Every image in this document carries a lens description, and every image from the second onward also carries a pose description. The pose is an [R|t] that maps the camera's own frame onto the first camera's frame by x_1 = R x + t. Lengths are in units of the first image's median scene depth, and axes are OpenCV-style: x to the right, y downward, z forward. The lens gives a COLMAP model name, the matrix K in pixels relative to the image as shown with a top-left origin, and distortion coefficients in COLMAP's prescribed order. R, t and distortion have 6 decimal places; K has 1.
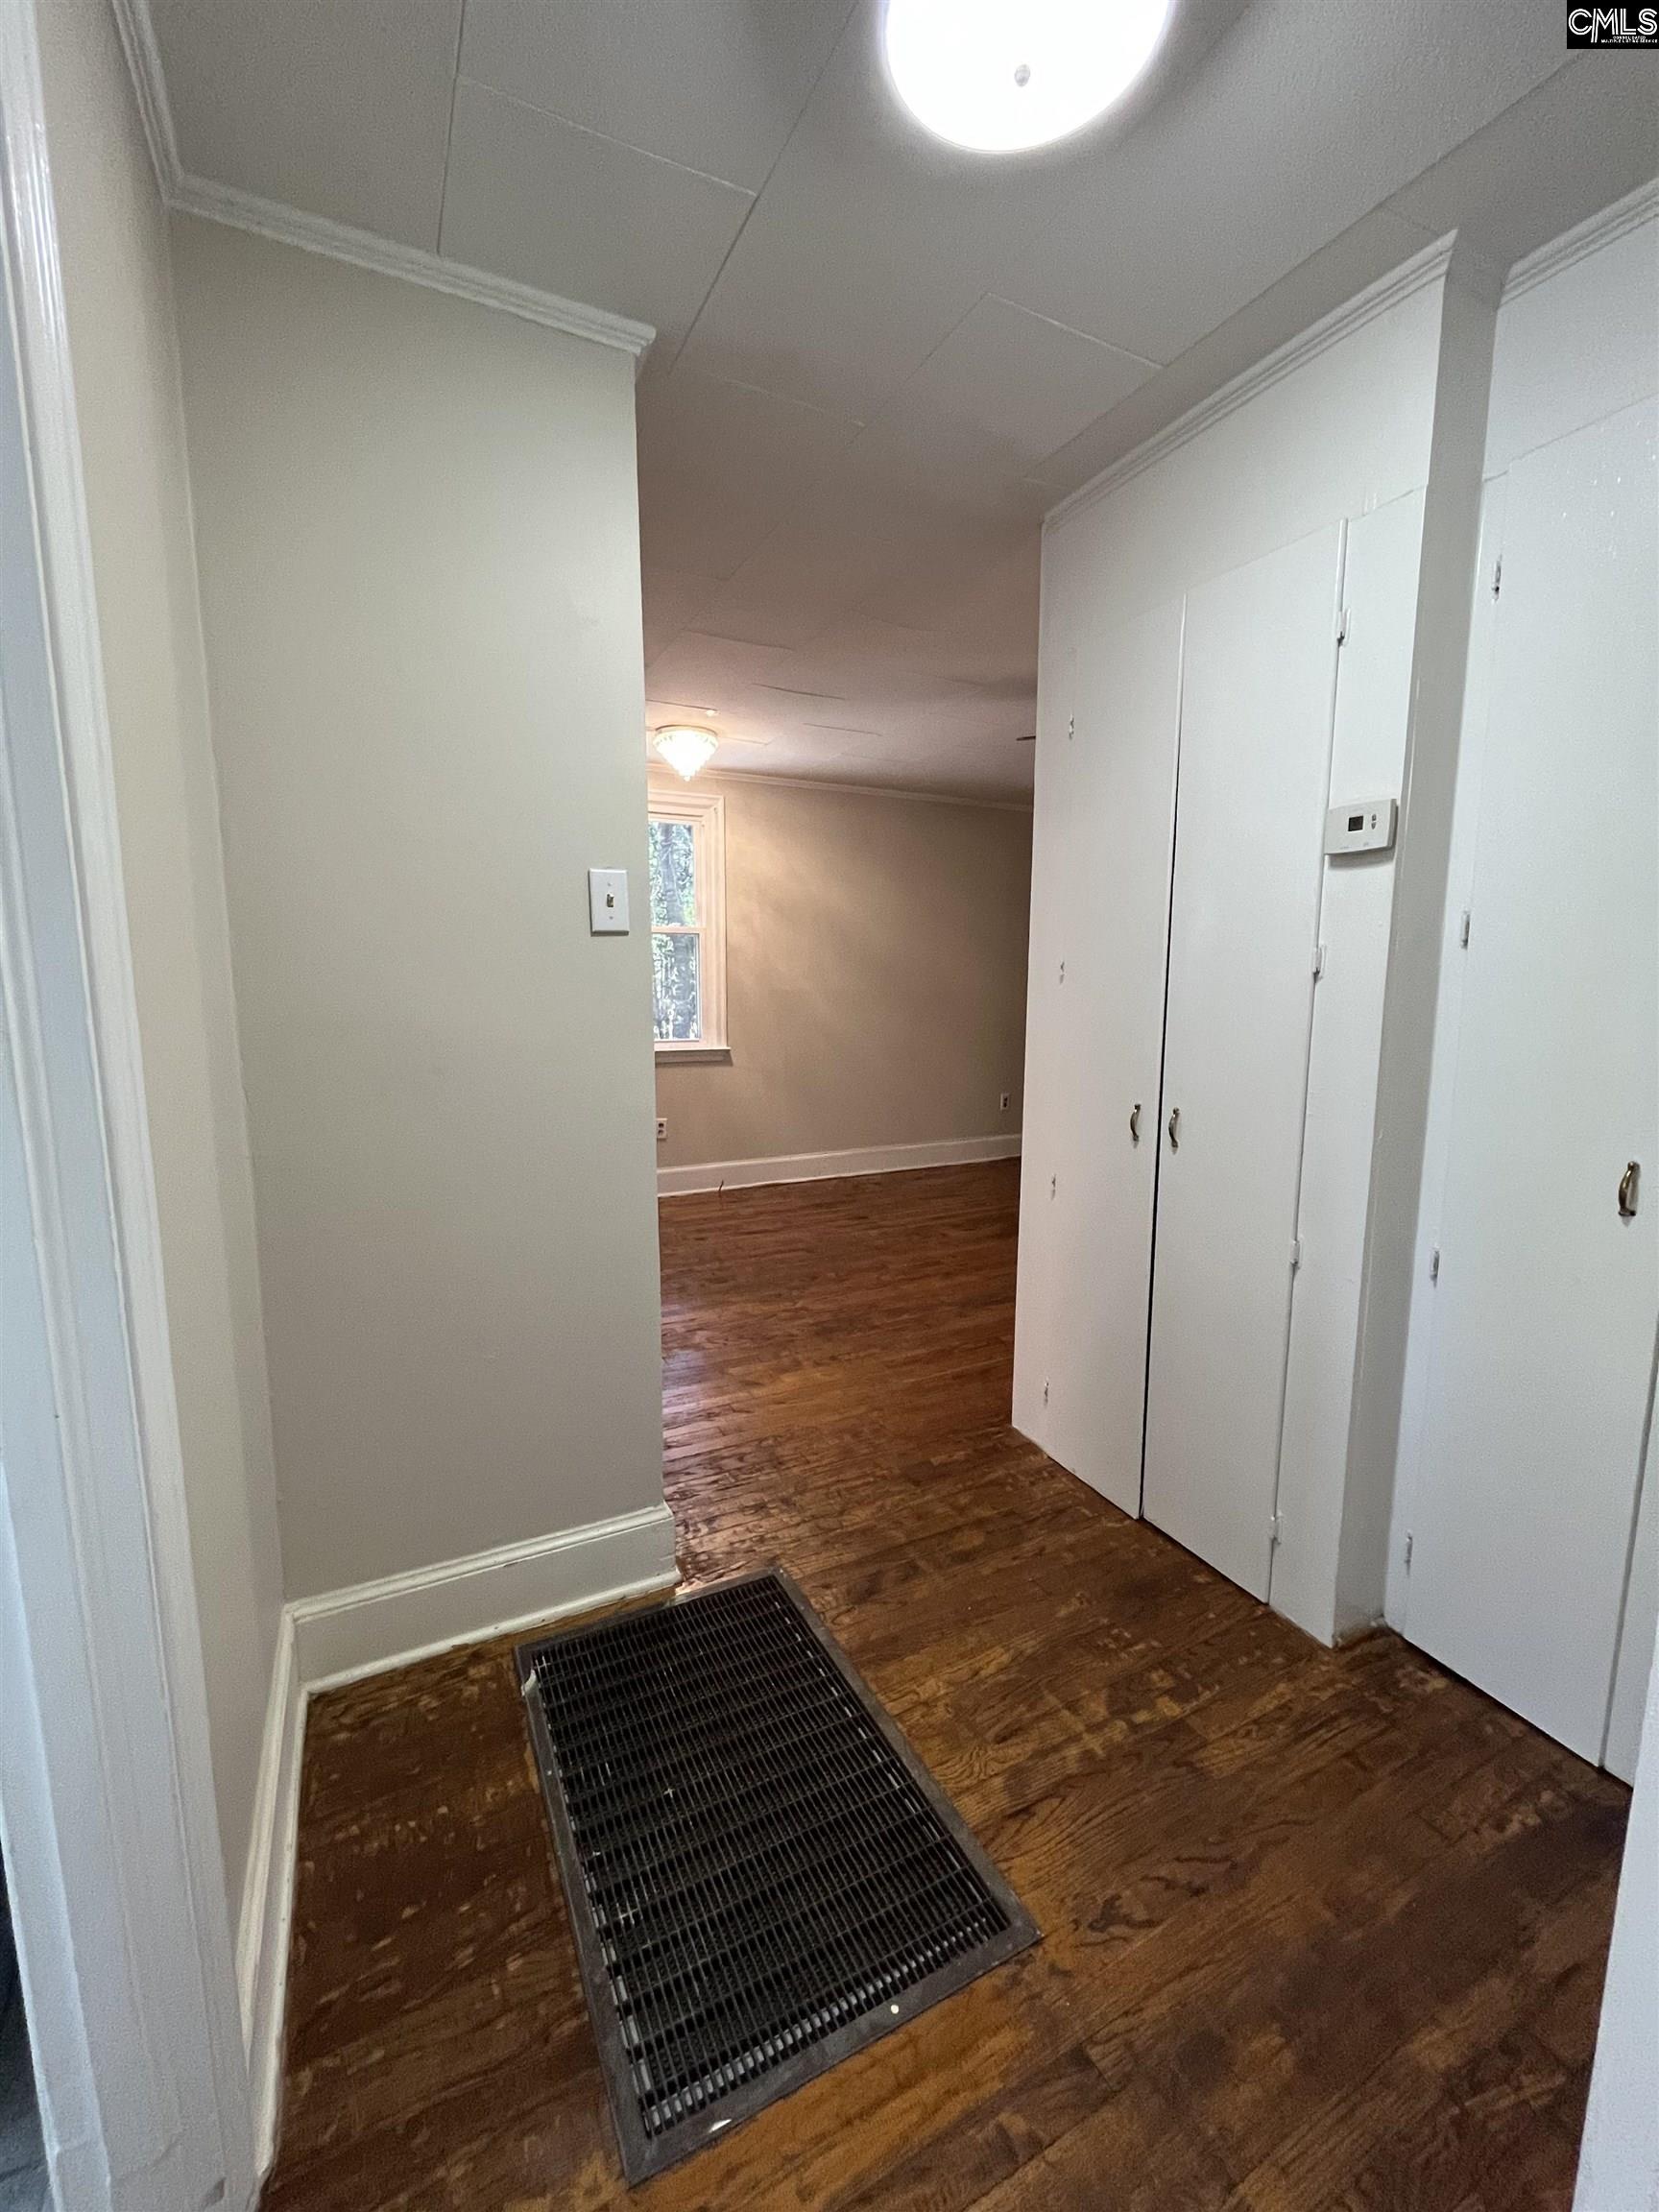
lens RADIAL K [[895.2, 0, 831.5], [0, 895.2, 1094.3], [0, 0, 1]] dist [-0.002719, -0.000877]
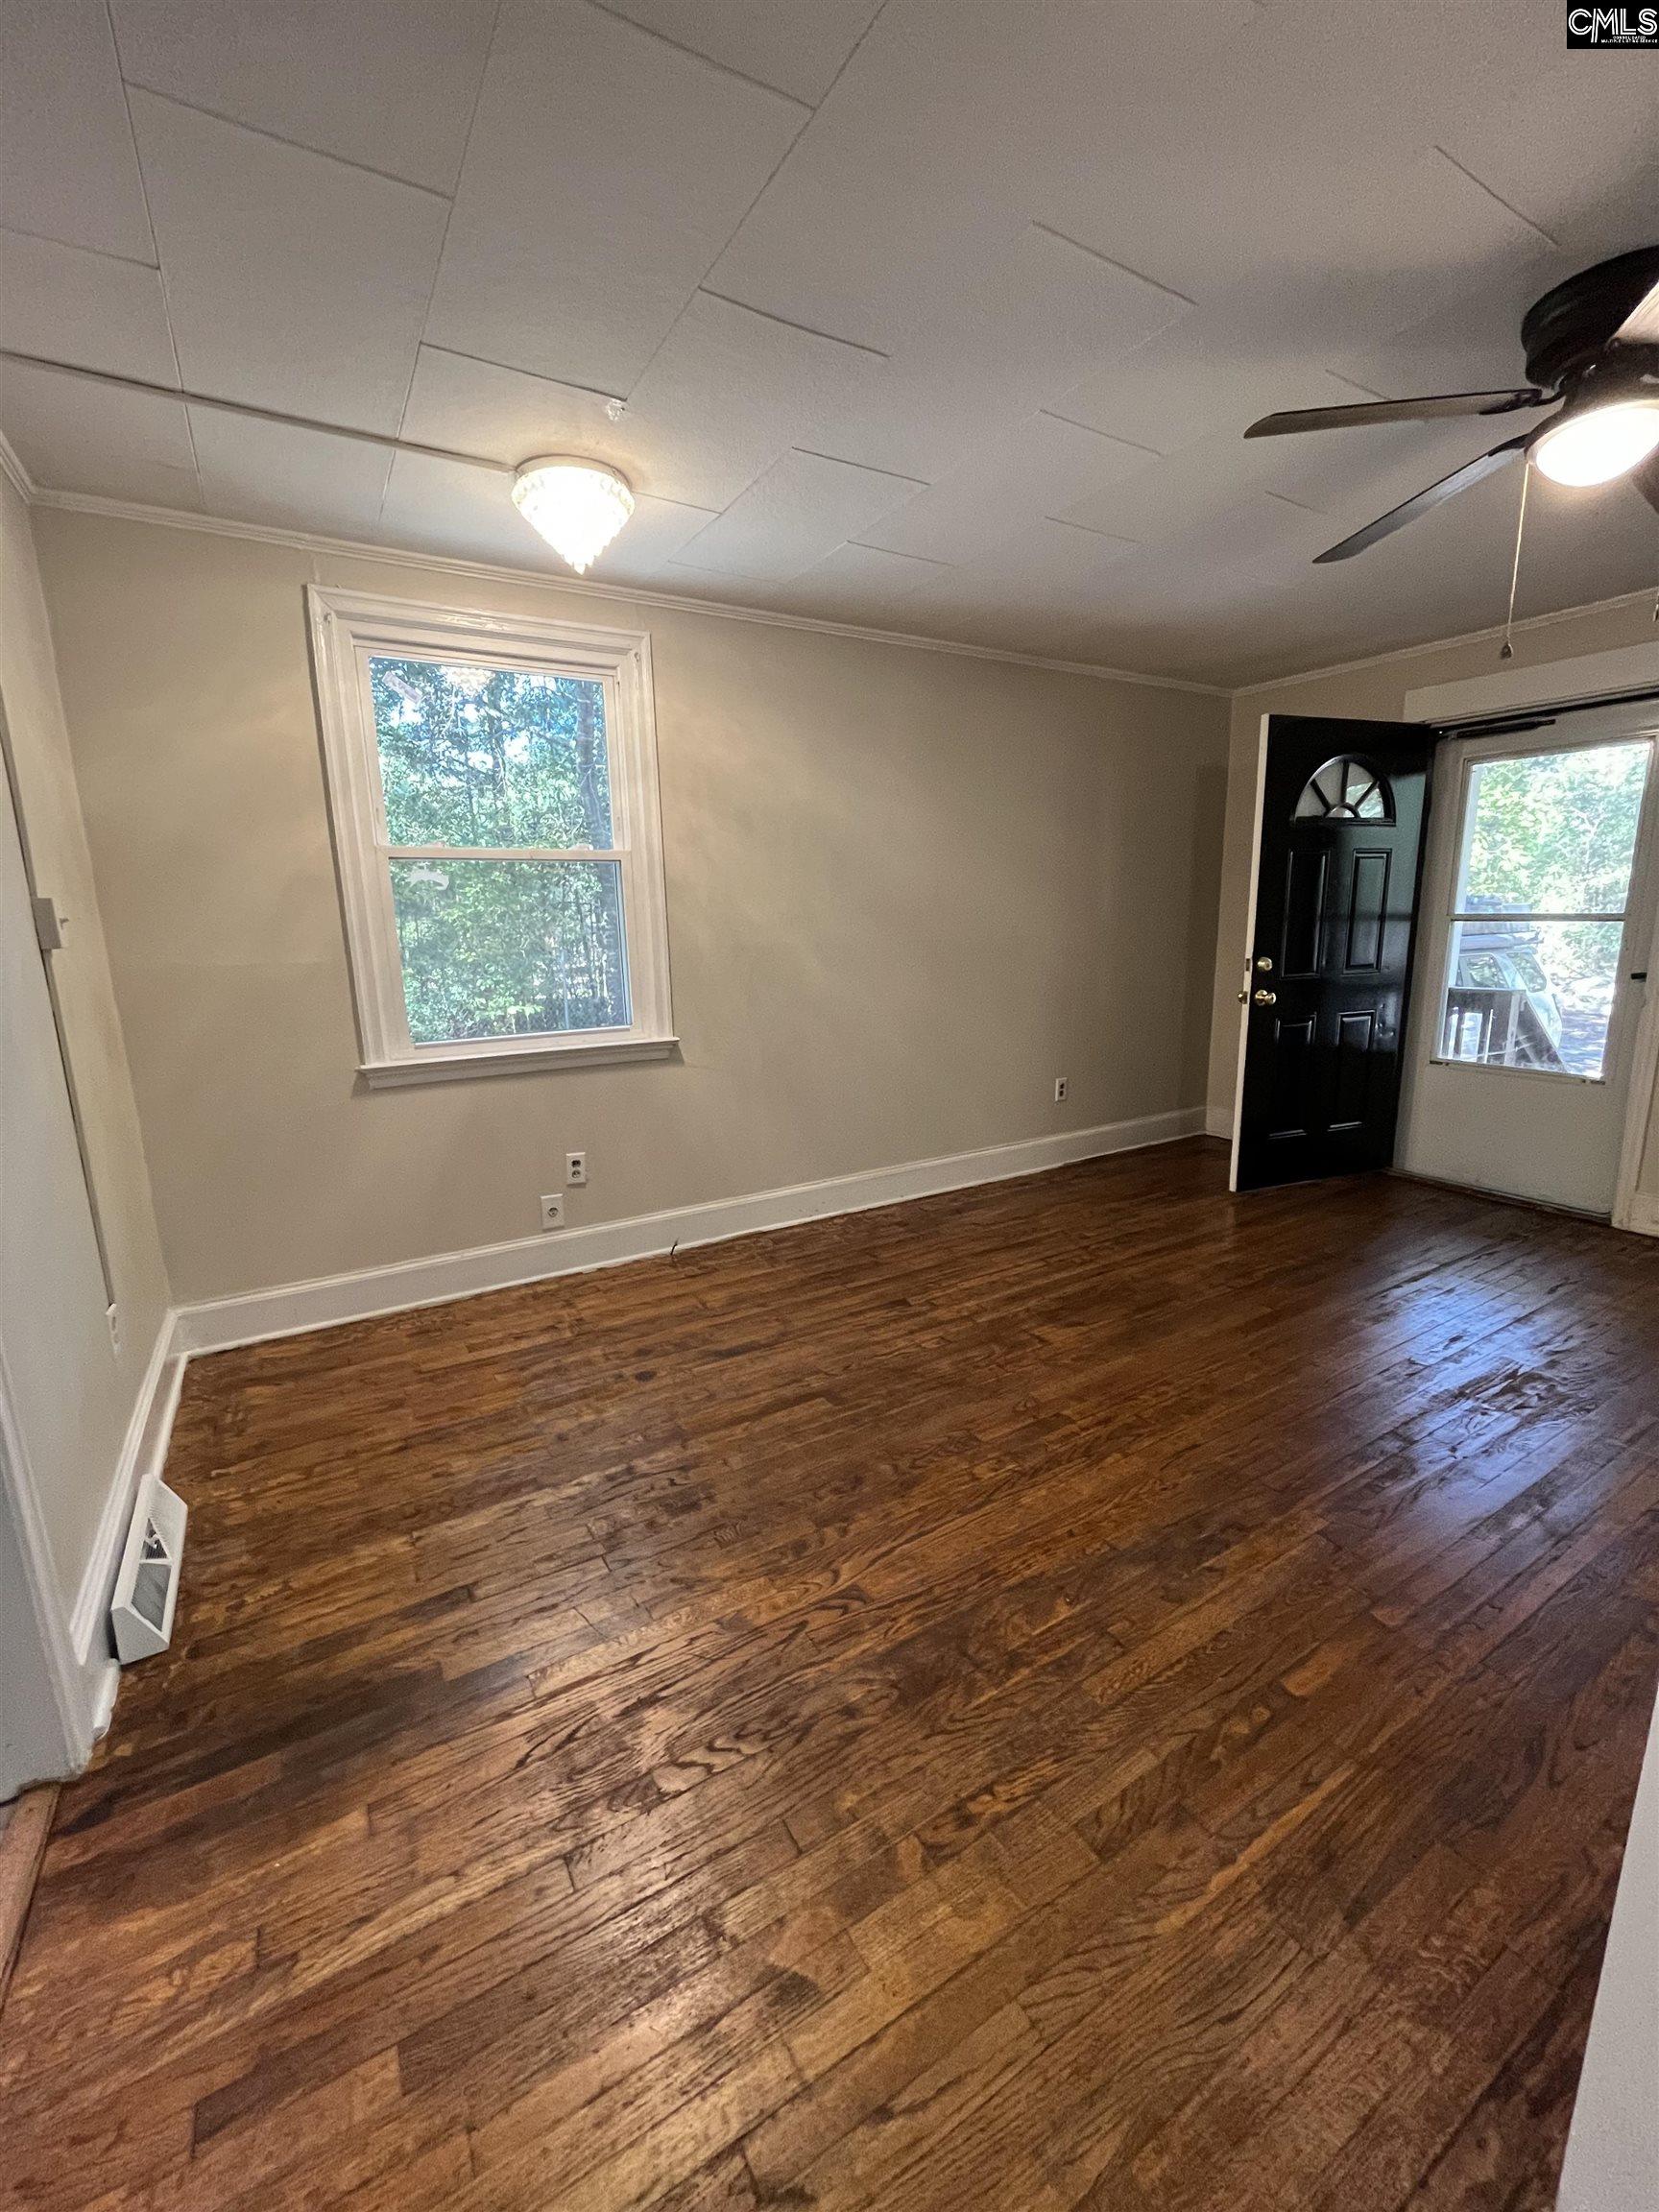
lens RADIAL K [[895.2, 0, 831.5], [0, 895.2, 1094.3], [0, 0, 1]] dist [-0.002719, -0.000877]
pose [[0.997475, -0.039383, 0.059105, -0.052278], [0.035417, 0.997143, 0.066712, -0.062474], [-0.061563, -0.064451, 0.996020, 0.423044]]
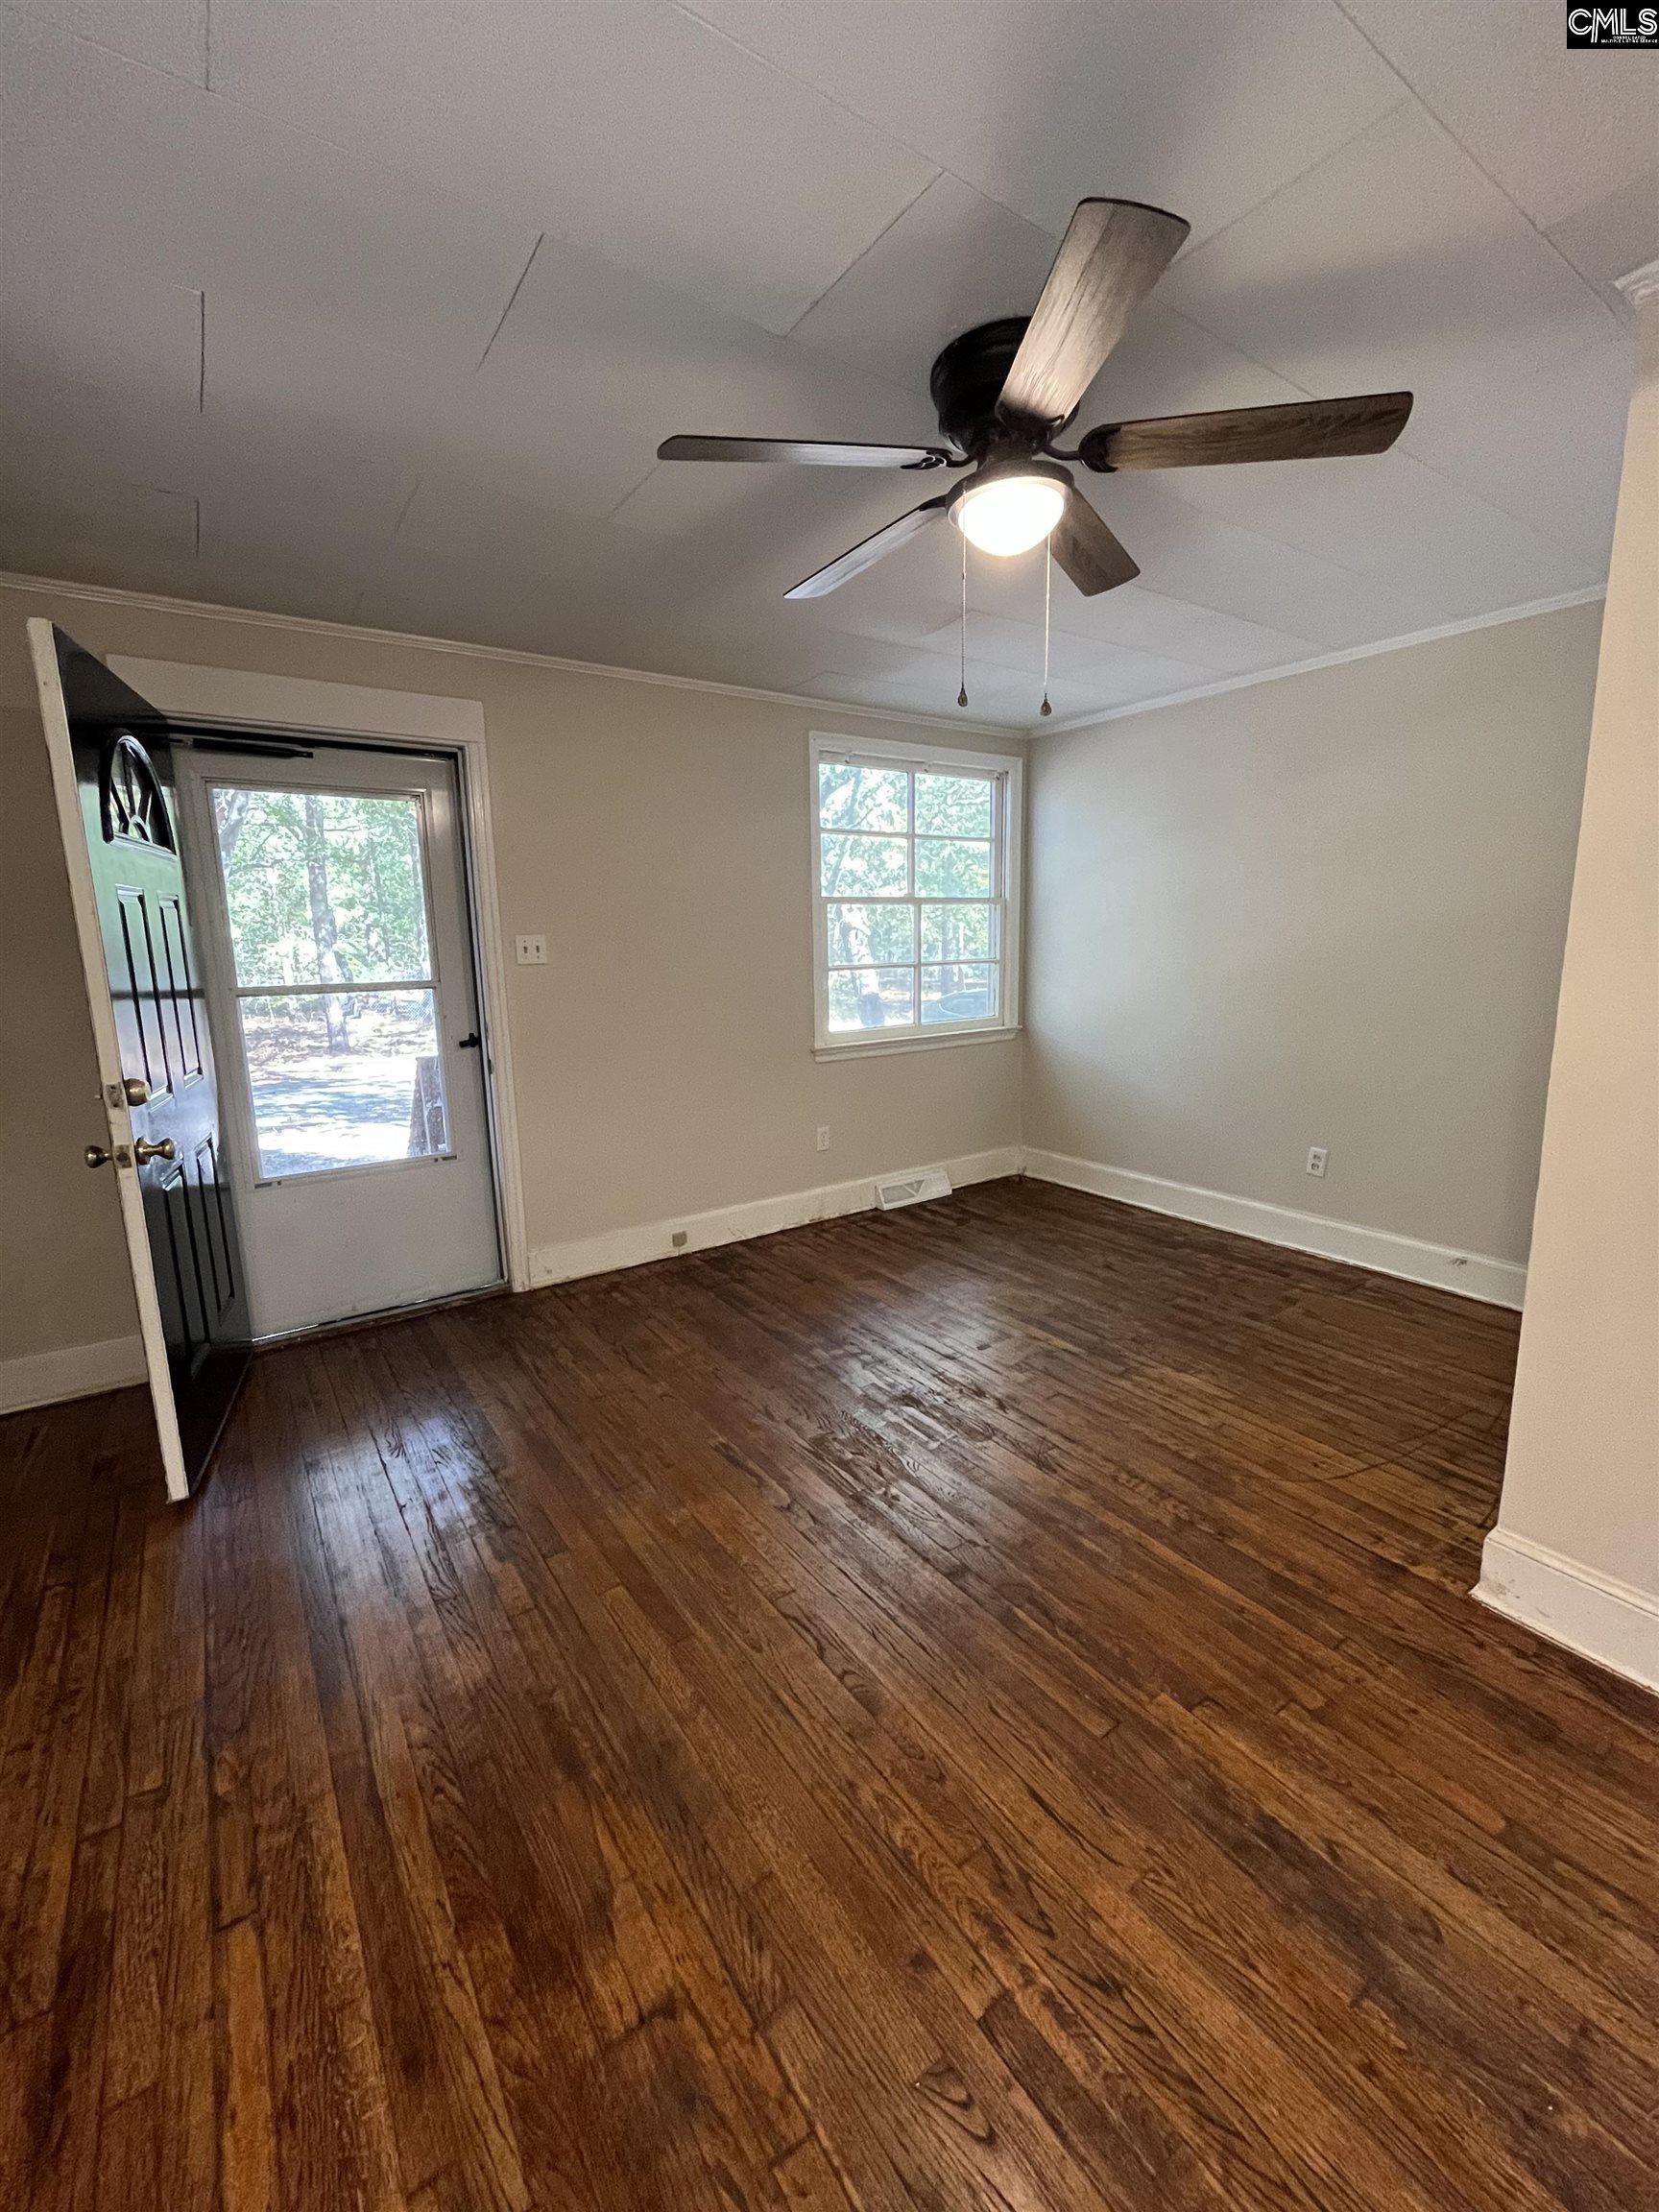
lens RADIAL K [[895.2, 0, 831.5], [0, 895.2, 1094.3], [0, 0, 1]] dist [-0.002719, -0.000877]
pose [[-0.138327, -0.176536, 0.974526, -0.093494], [0.149328, 0.969019, 0.196734, -0.155265], [-0.979064, 0.172737, -0.107680, 0.981467]]
